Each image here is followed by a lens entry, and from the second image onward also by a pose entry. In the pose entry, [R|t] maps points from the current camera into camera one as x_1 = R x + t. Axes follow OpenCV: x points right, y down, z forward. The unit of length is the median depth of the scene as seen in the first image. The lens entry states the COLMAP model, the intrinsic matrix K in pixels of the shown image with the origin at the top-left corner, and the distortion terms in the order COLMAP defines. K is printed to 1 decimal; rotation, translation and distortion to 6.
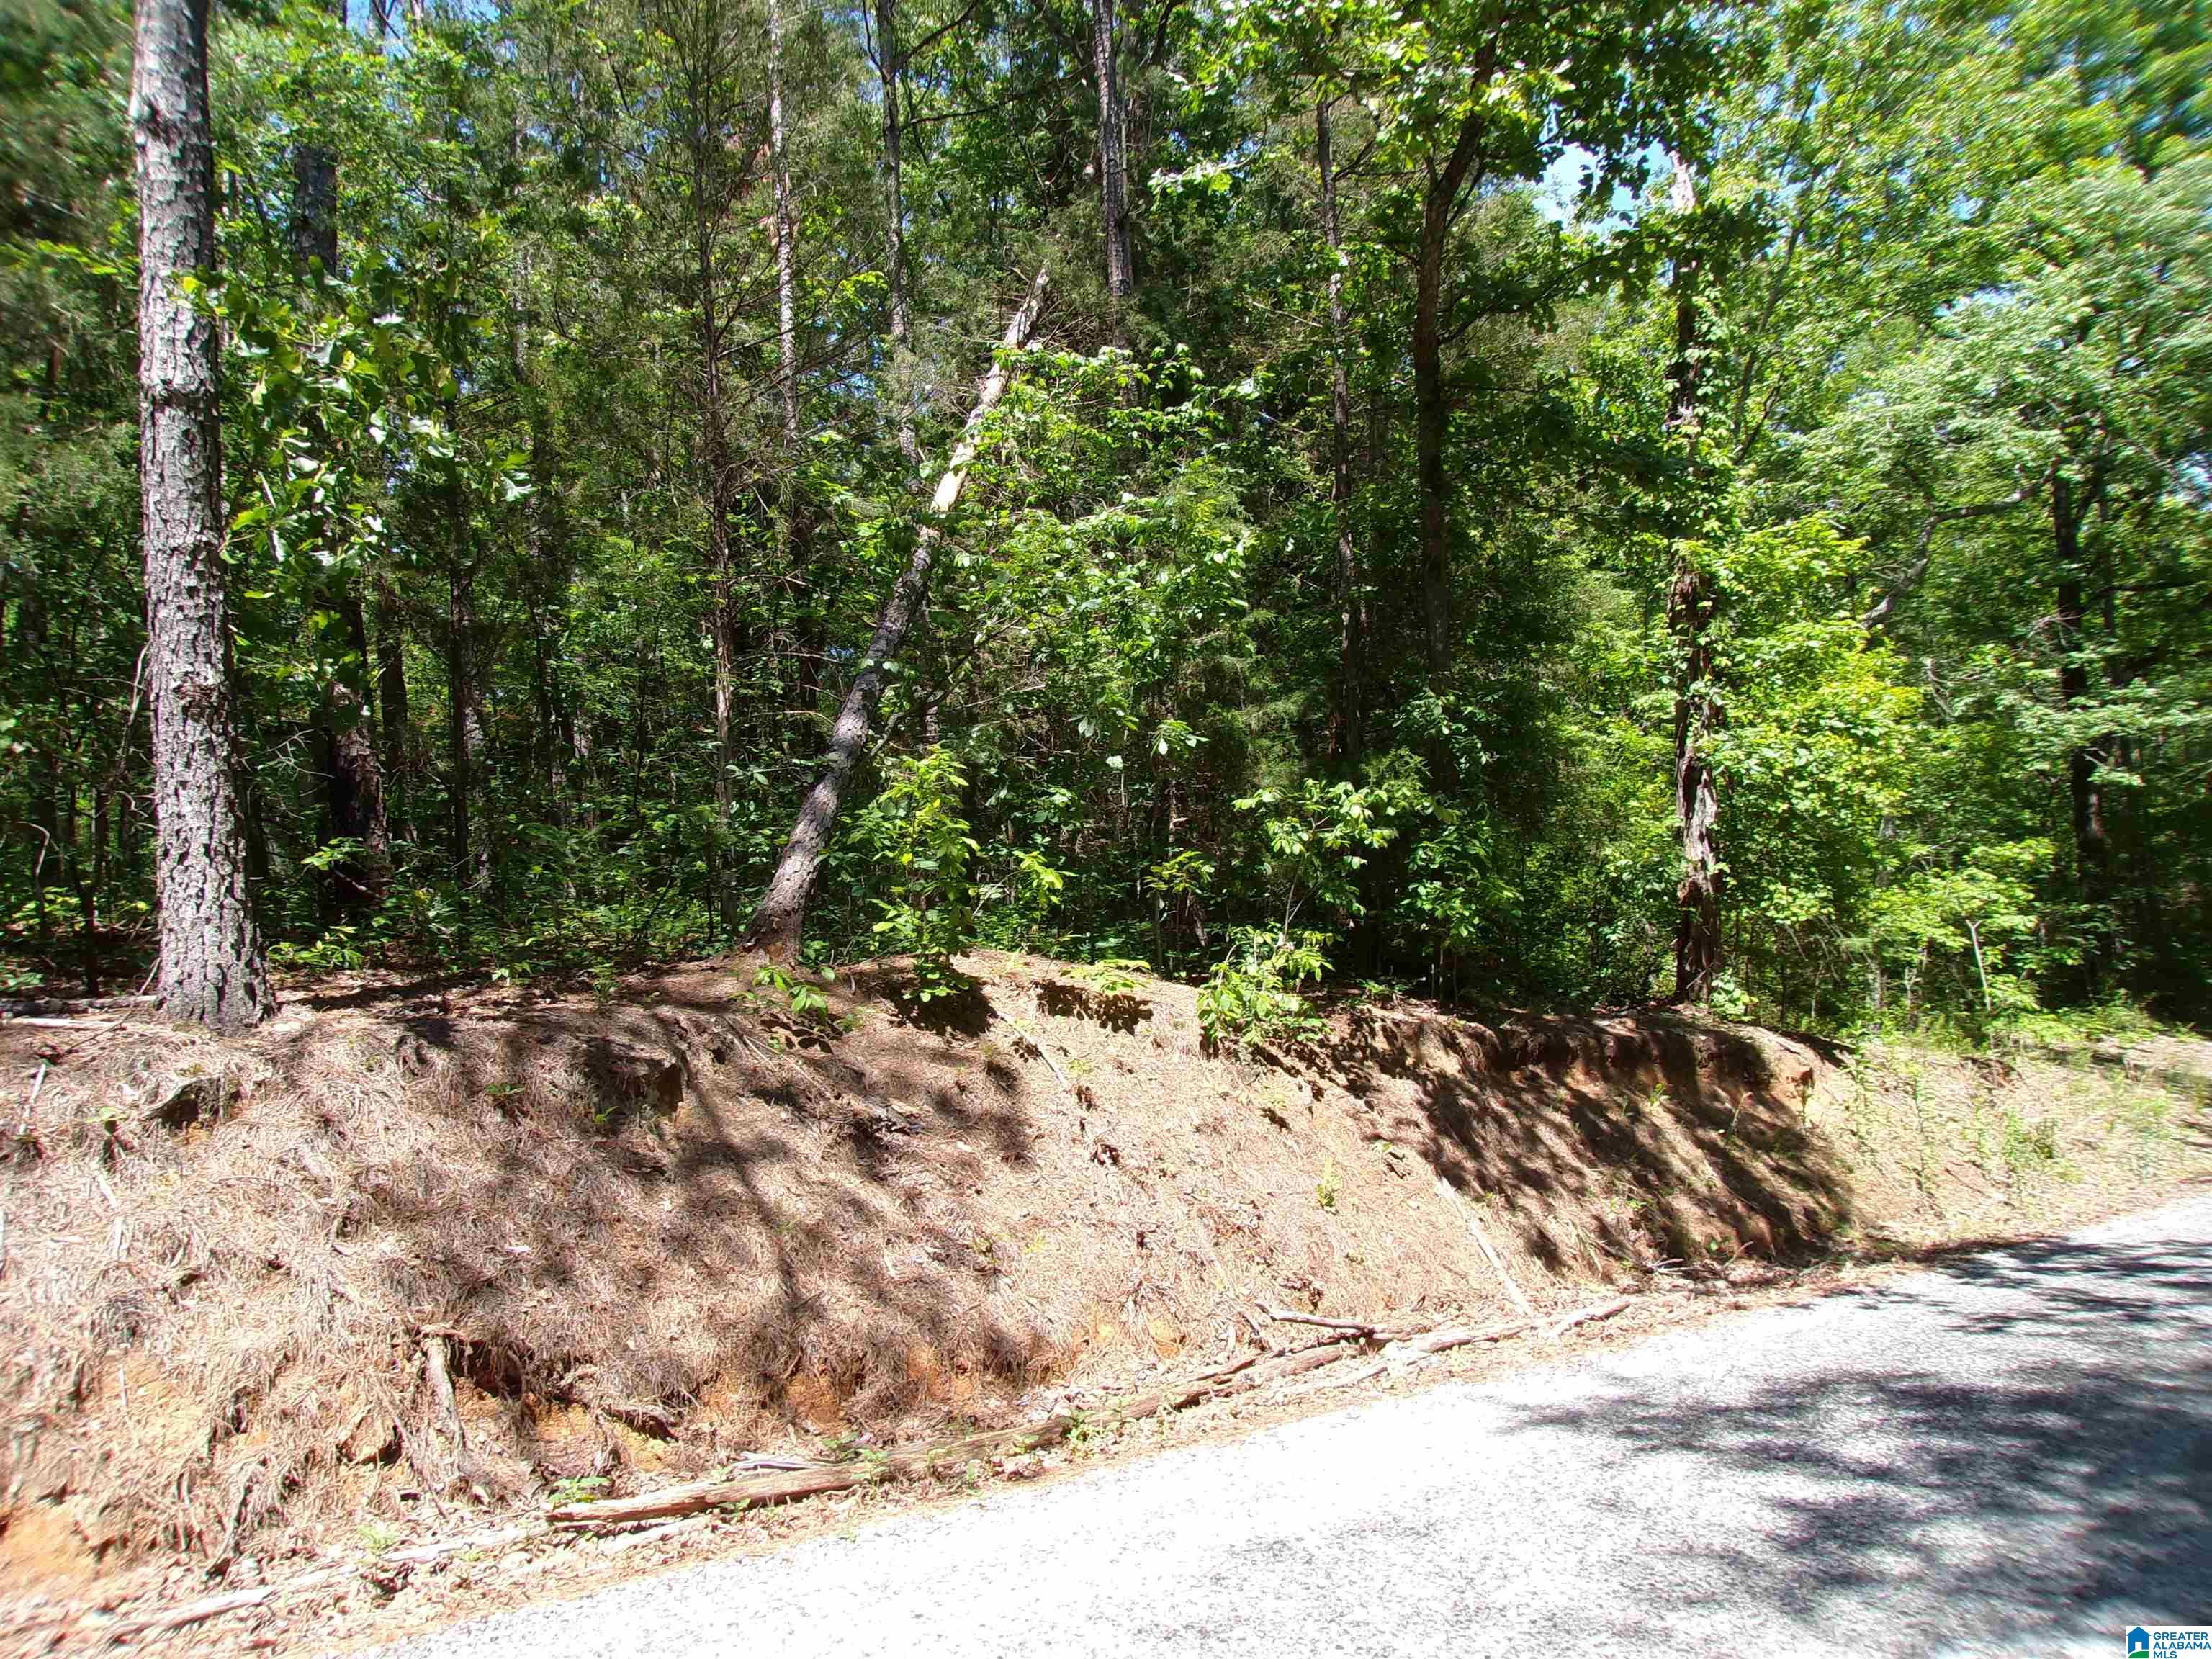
lens RADIAL K [[1481.1, 0, 1092.2], [0, 1481.1, 836.4], [0, 0, 1]] dist [-0.053185, 0.027015]
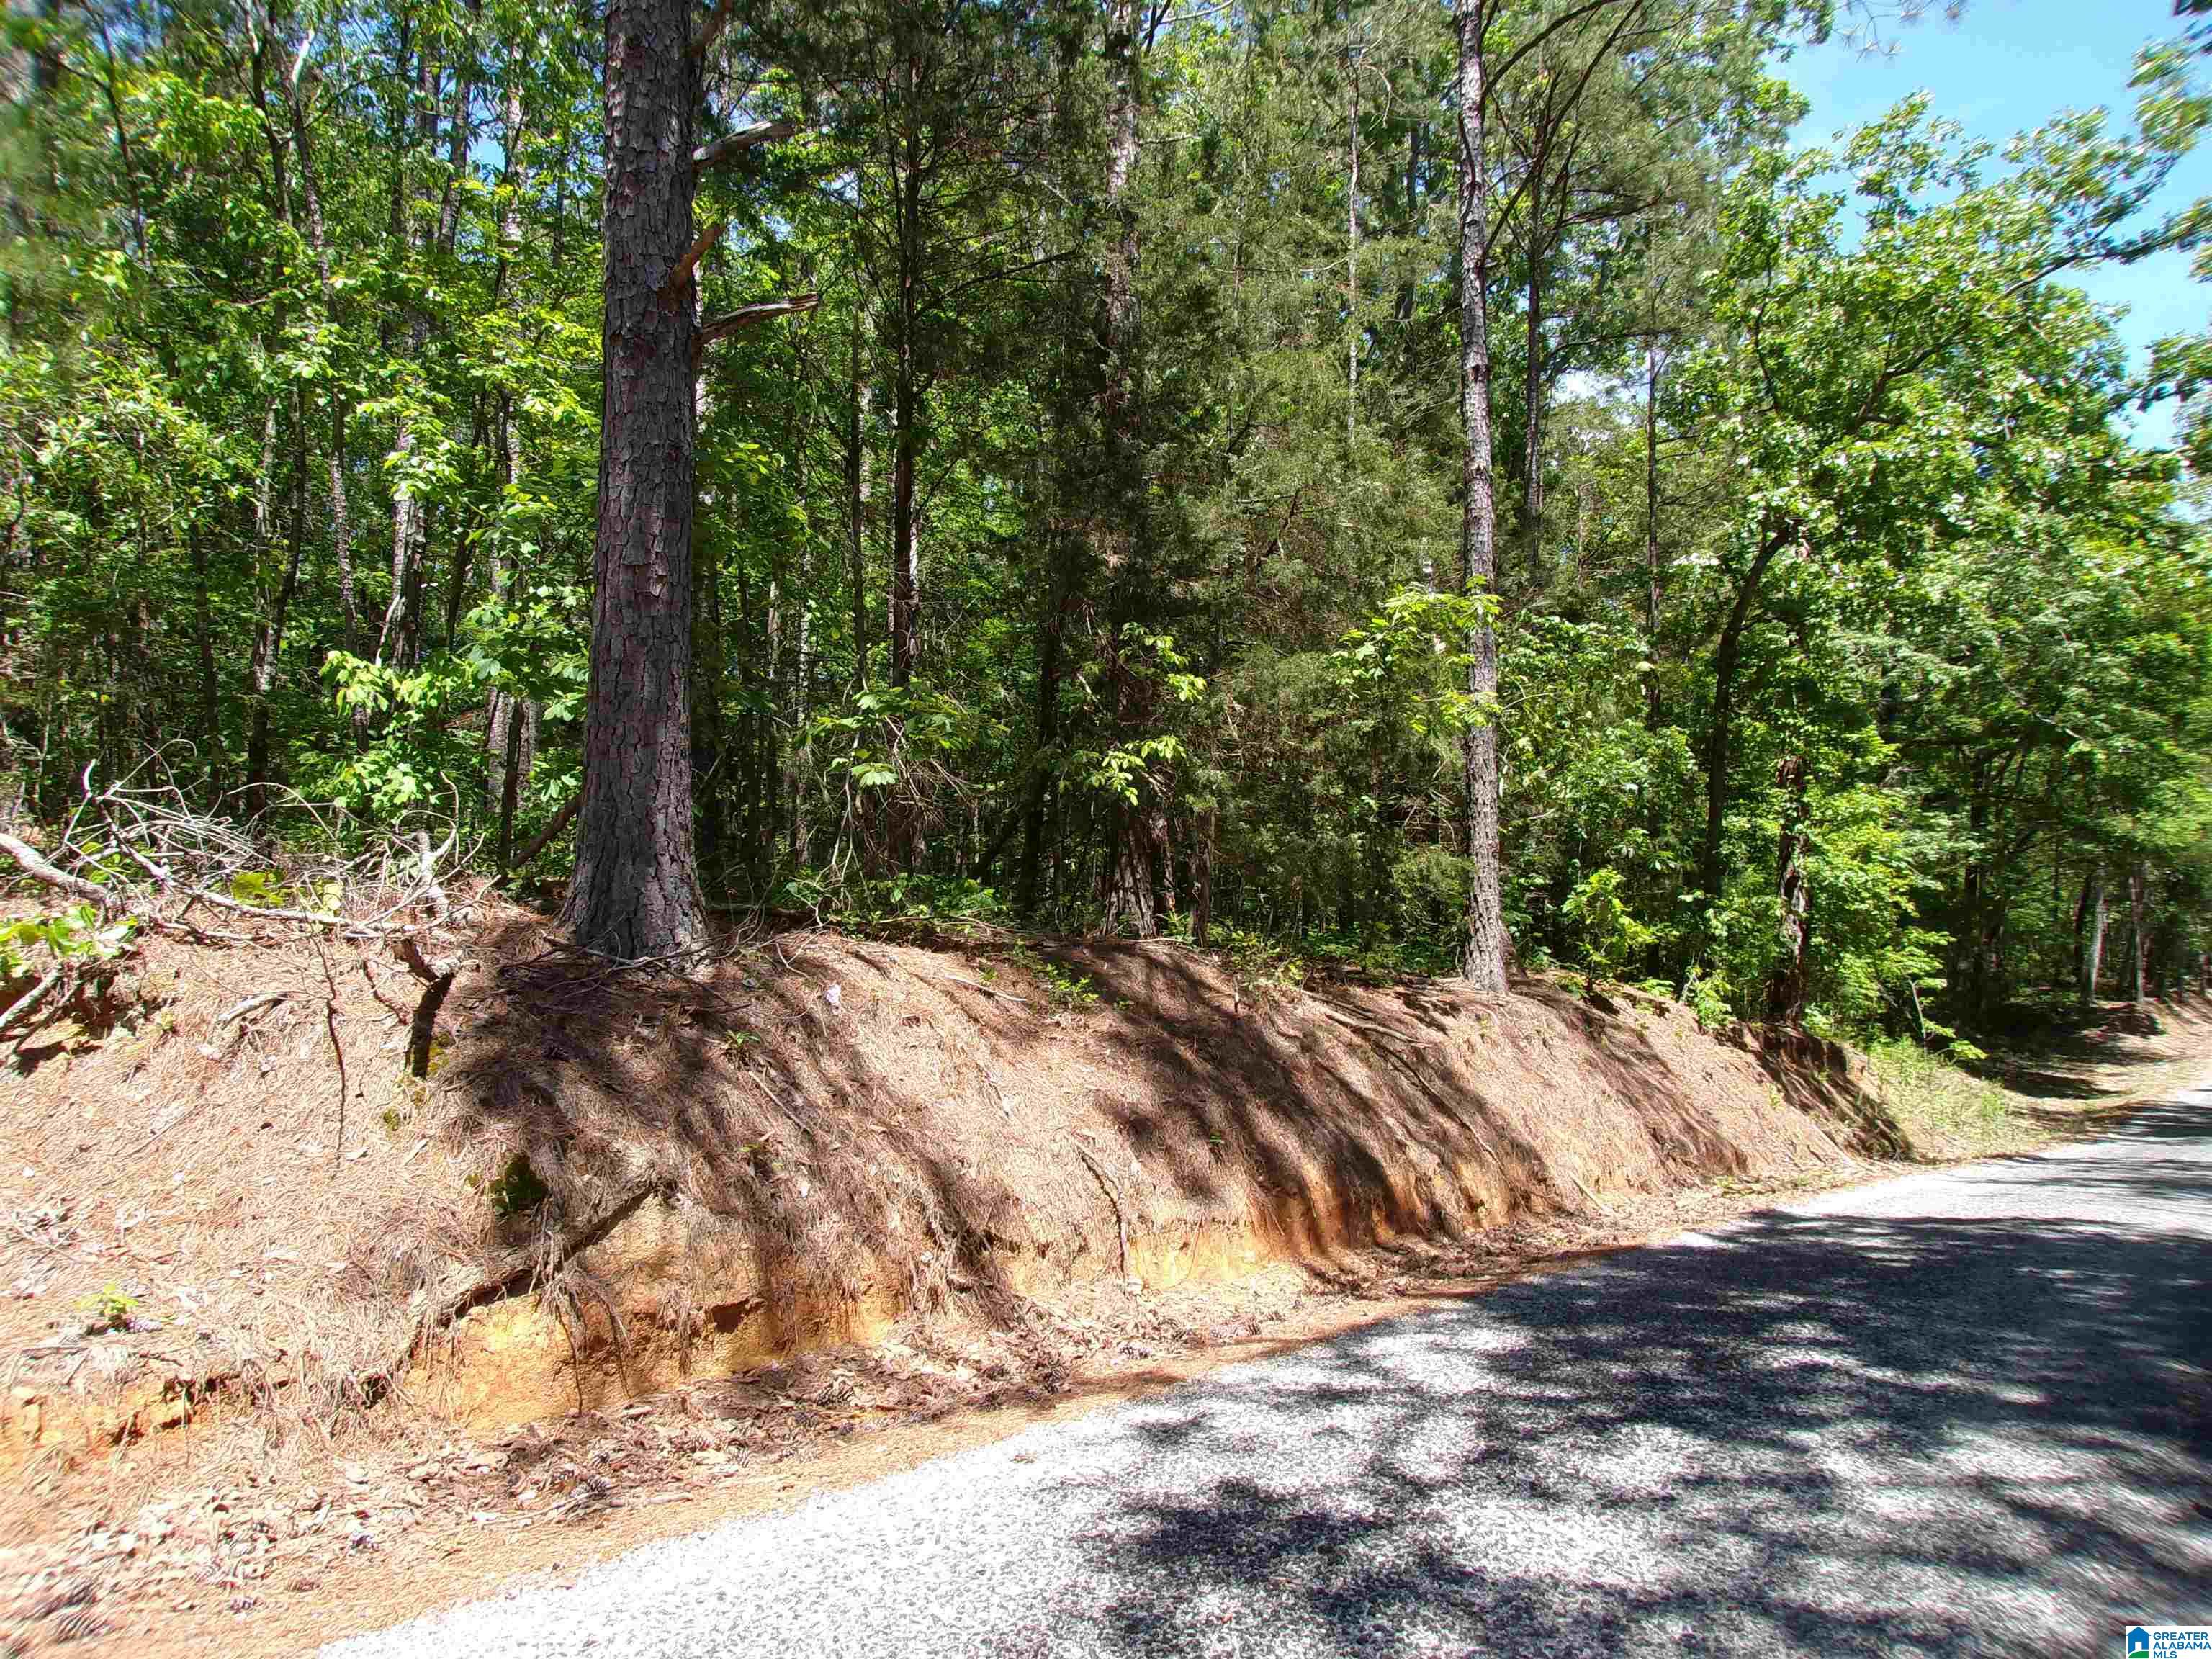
lens RADIAL K [[1481.1, 0, 1101.4], [0, 1481.1, 838.9], [0, 0, 1]] dist [-0.053185, 0.027015]
pose [[0.978616, 0.076808, 0.190815, -0.900724], [-0.076437, 0.997031, -0.009319, -0.021923], [-0.190964, -0.005466, 0.981582, -0.606202]]
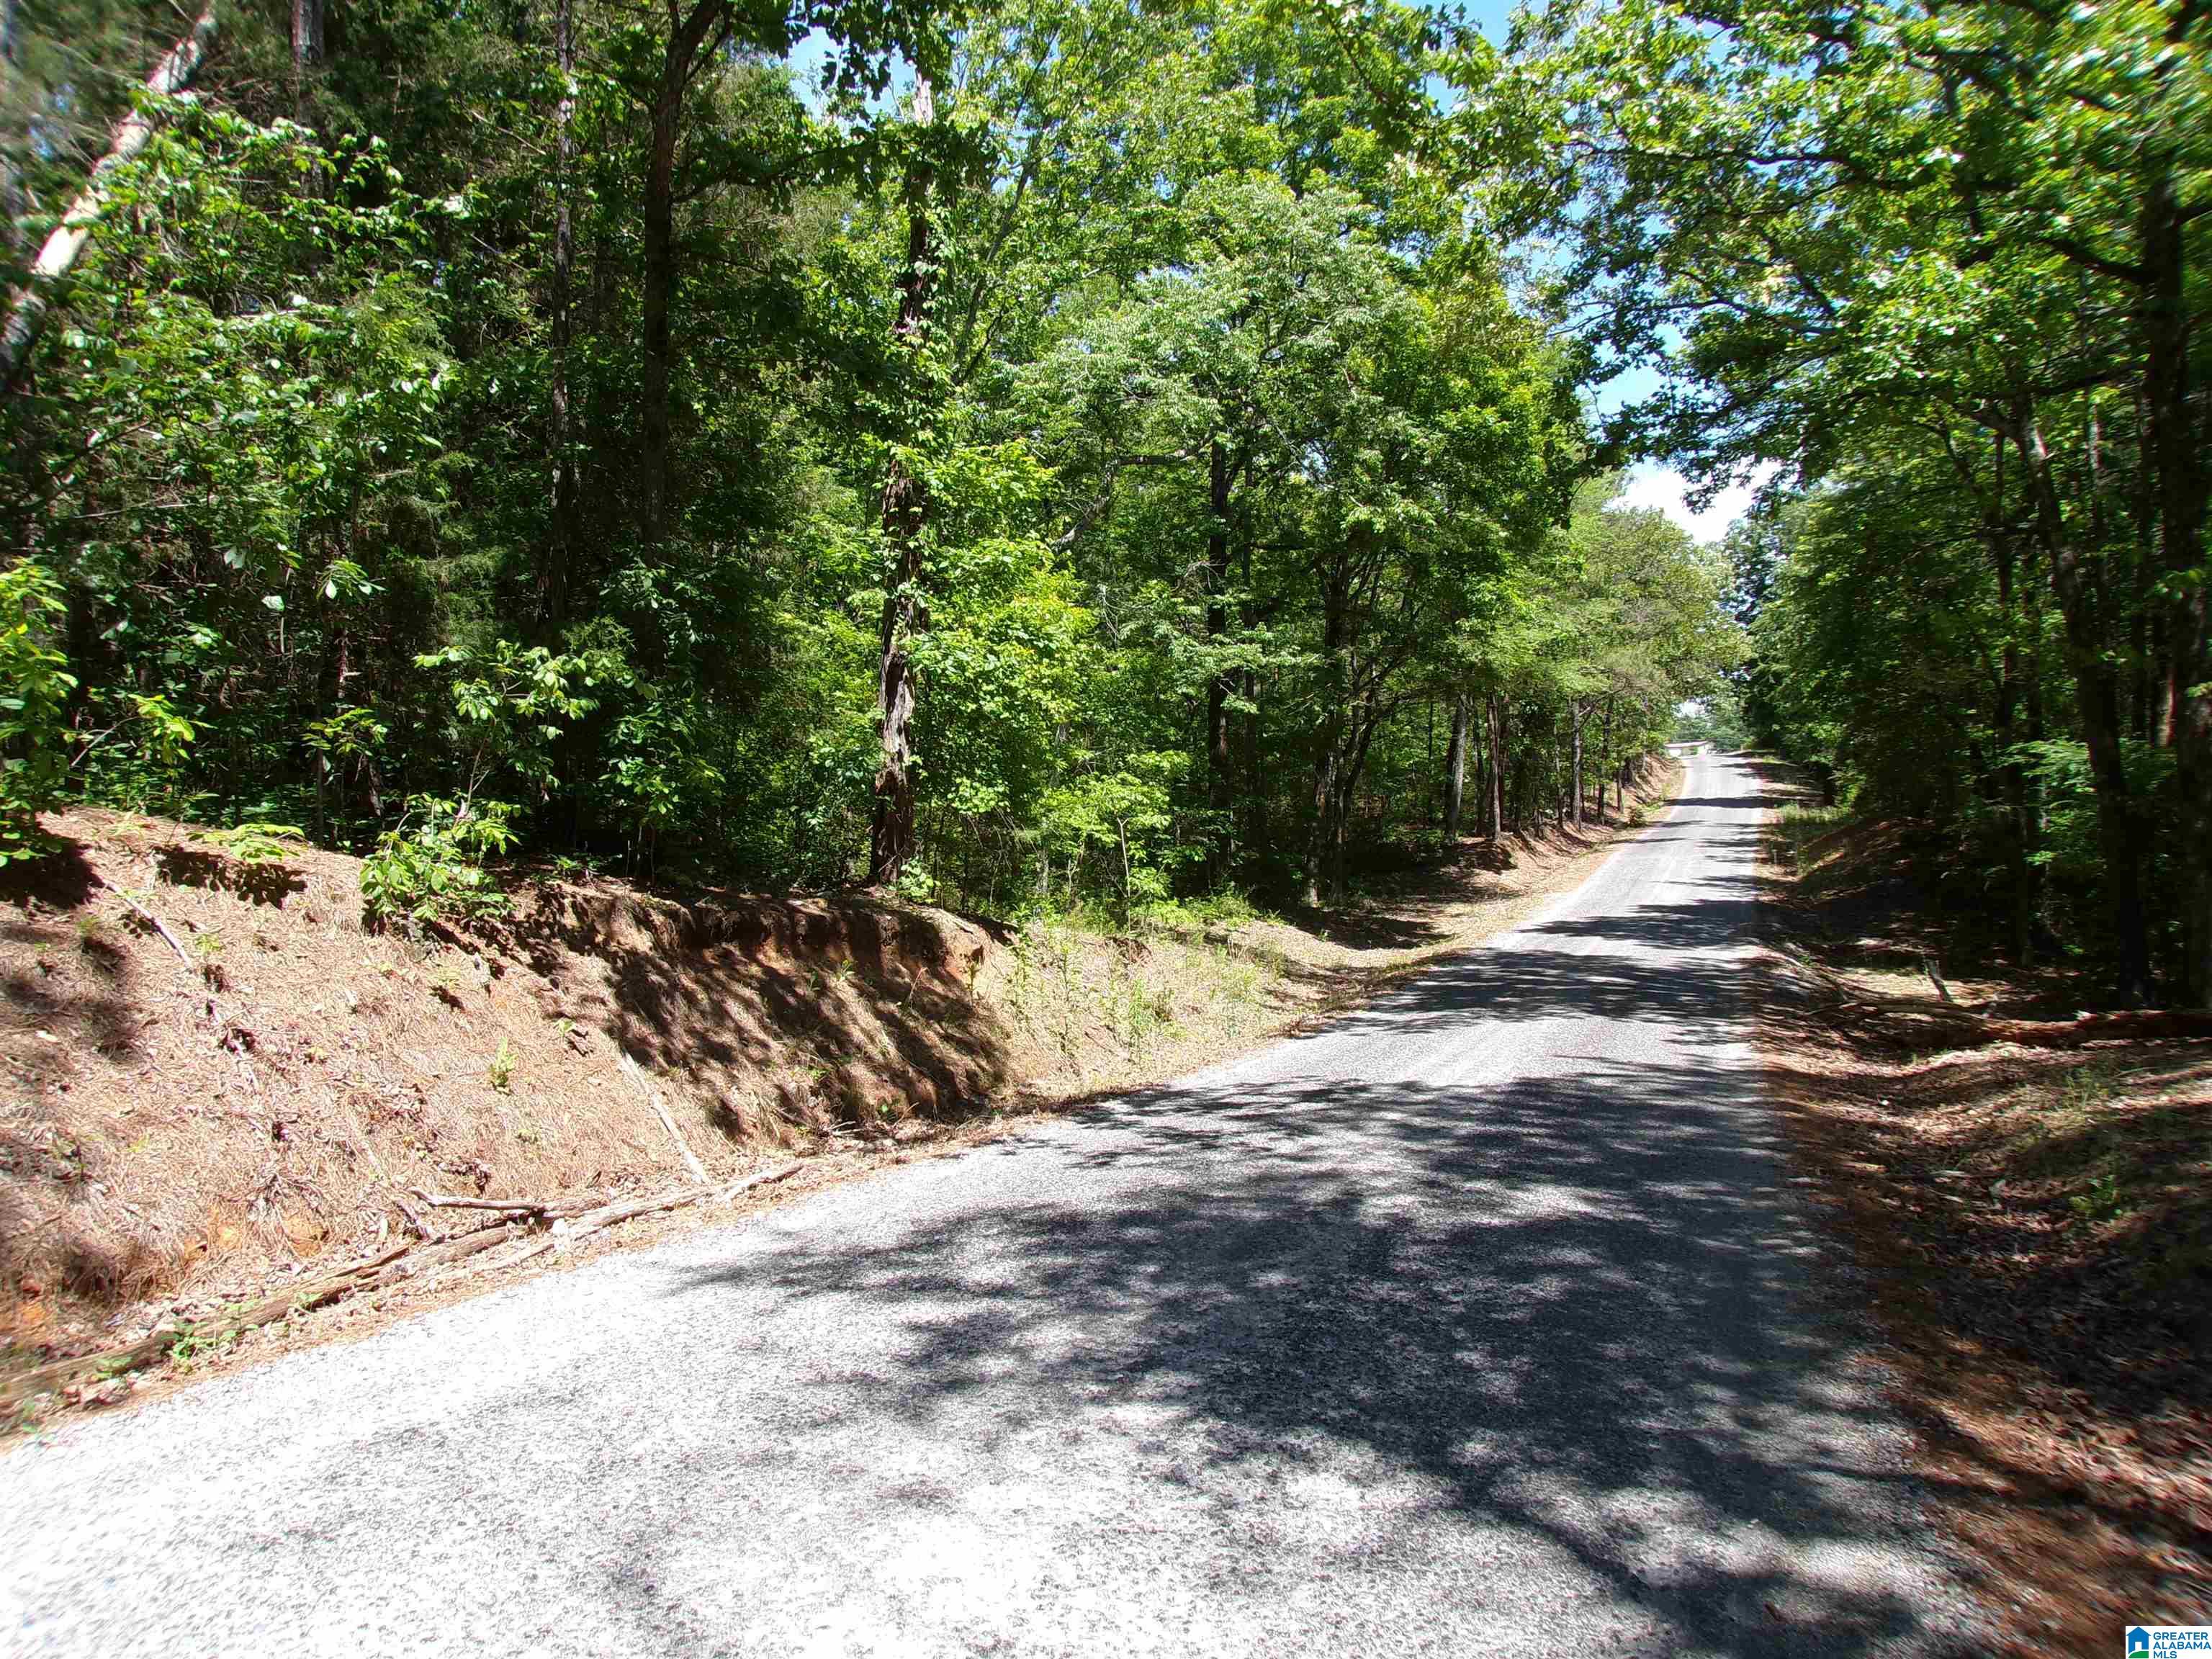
lens RADIAL K [[1481.1, 0, 1086.0], [0, 1481.1, 833.3], [0, 0, 1]] dist [-0.053185, 0.027015]
pose [[0.871531, 0.027073, 0.489593, 0.014942], [-0.063762, 0.996254, 0.058413, 0.004862], [-0.486178, -0.082125, 0.869992, -0.002730]]
